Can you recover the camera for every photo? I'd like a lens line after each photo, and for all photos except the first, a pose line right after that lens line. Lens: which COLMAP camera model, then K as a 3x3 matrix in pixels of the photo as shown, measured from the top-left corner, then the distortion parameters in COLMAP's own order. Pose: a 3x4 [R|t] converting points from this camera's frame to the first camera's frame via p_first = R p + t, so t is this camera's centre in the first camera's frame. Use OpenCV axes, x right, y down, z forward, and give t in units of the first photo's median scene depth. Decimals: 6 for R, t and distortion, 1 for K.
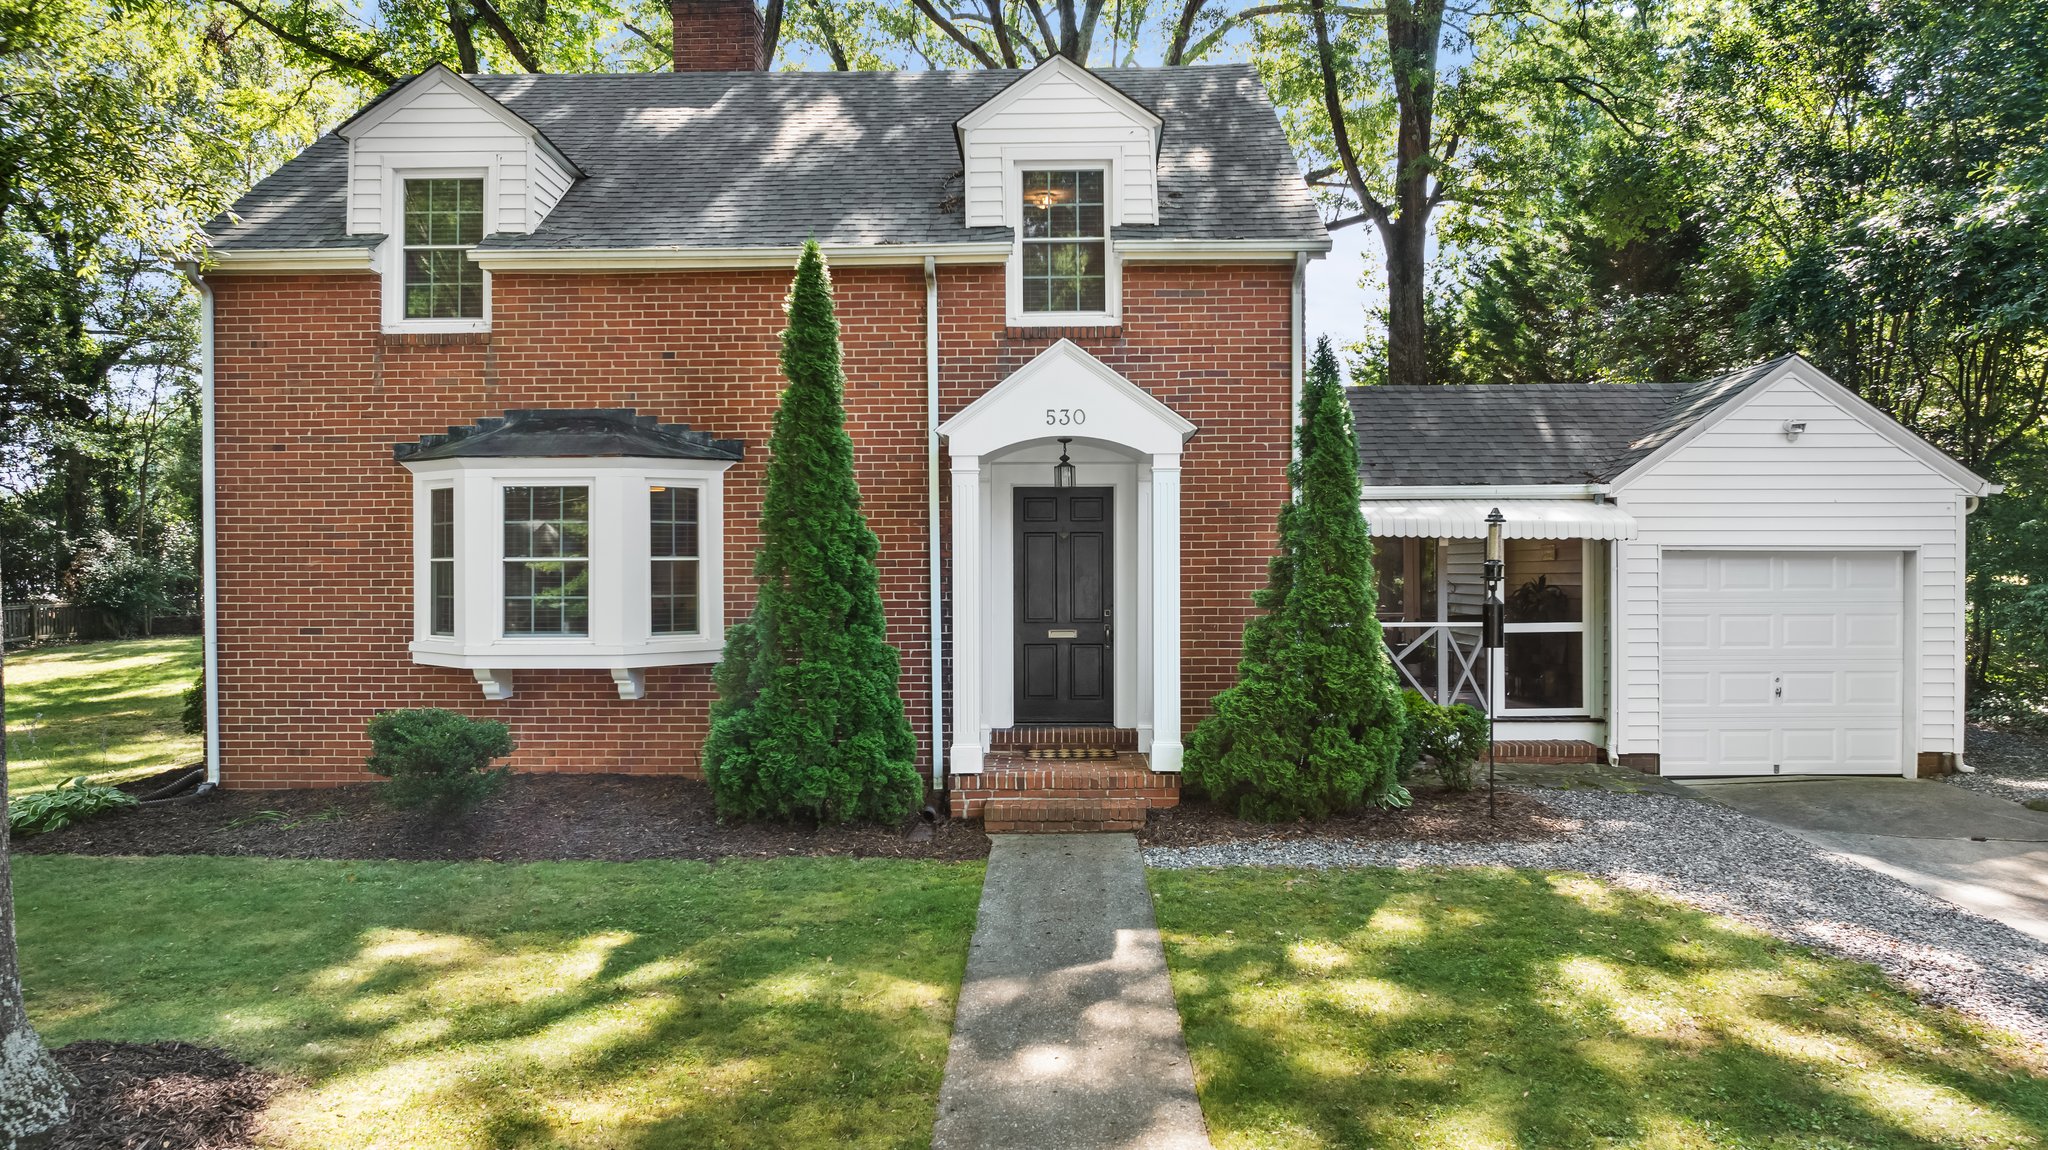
lens RADIAL K [[1464.9, 0, 1046.6], [0, 1464.9, 580.9], [0, 0, 1]] dist [-0.014427, 0.000608]
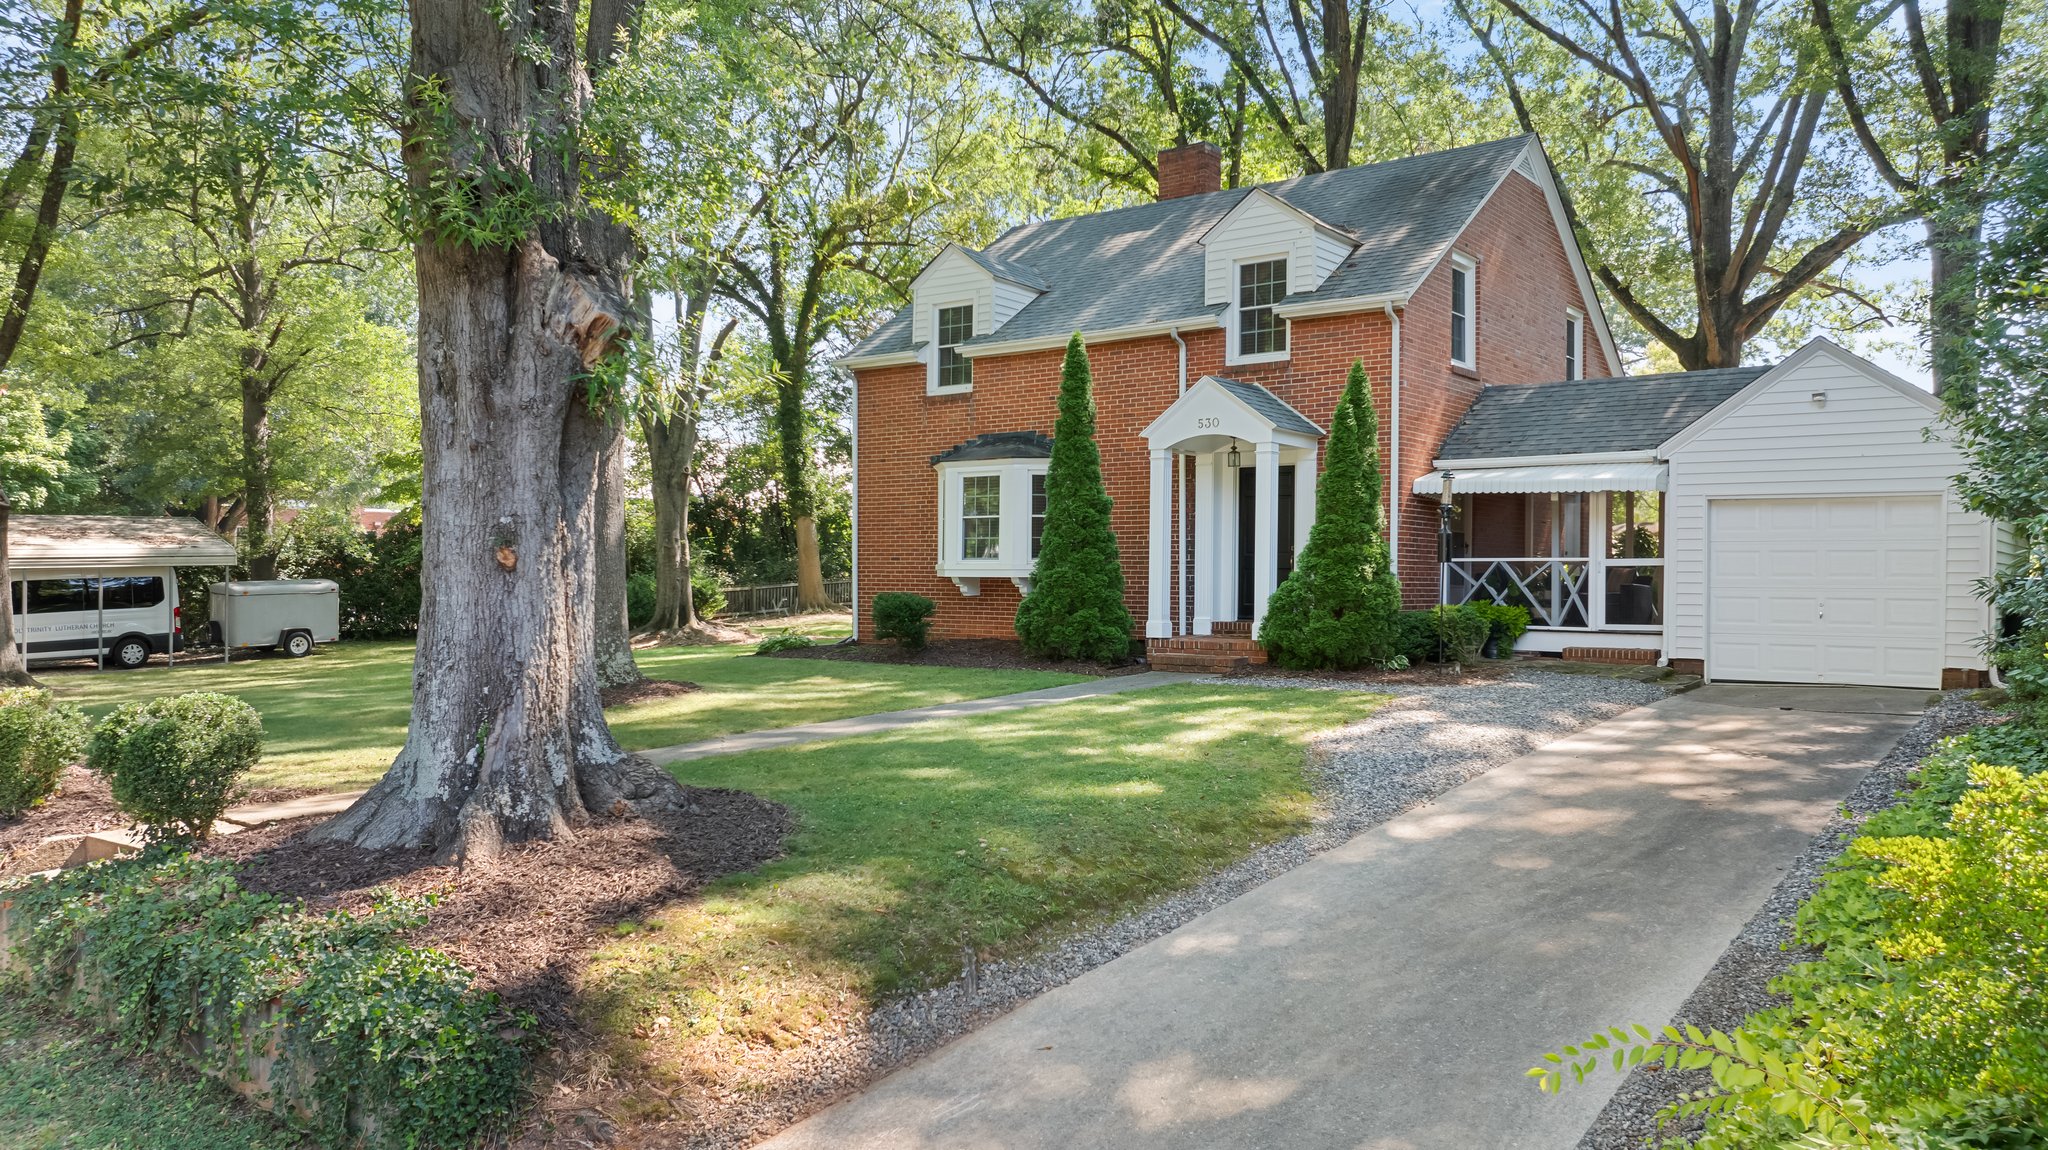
lens RADIAL K [[1491.0, 0, 1023.2], [0, 1491.0, 591.2], [0, 0, 1]] dist [-0.016241, -0.002312]
pose [[0.794630, 0.013993, -0.606933, 0.781355], [-0.013357, 0.999895, 0.005565, 0.063498], [0.606947, 0.003685, 0.794734, -0.411413]]
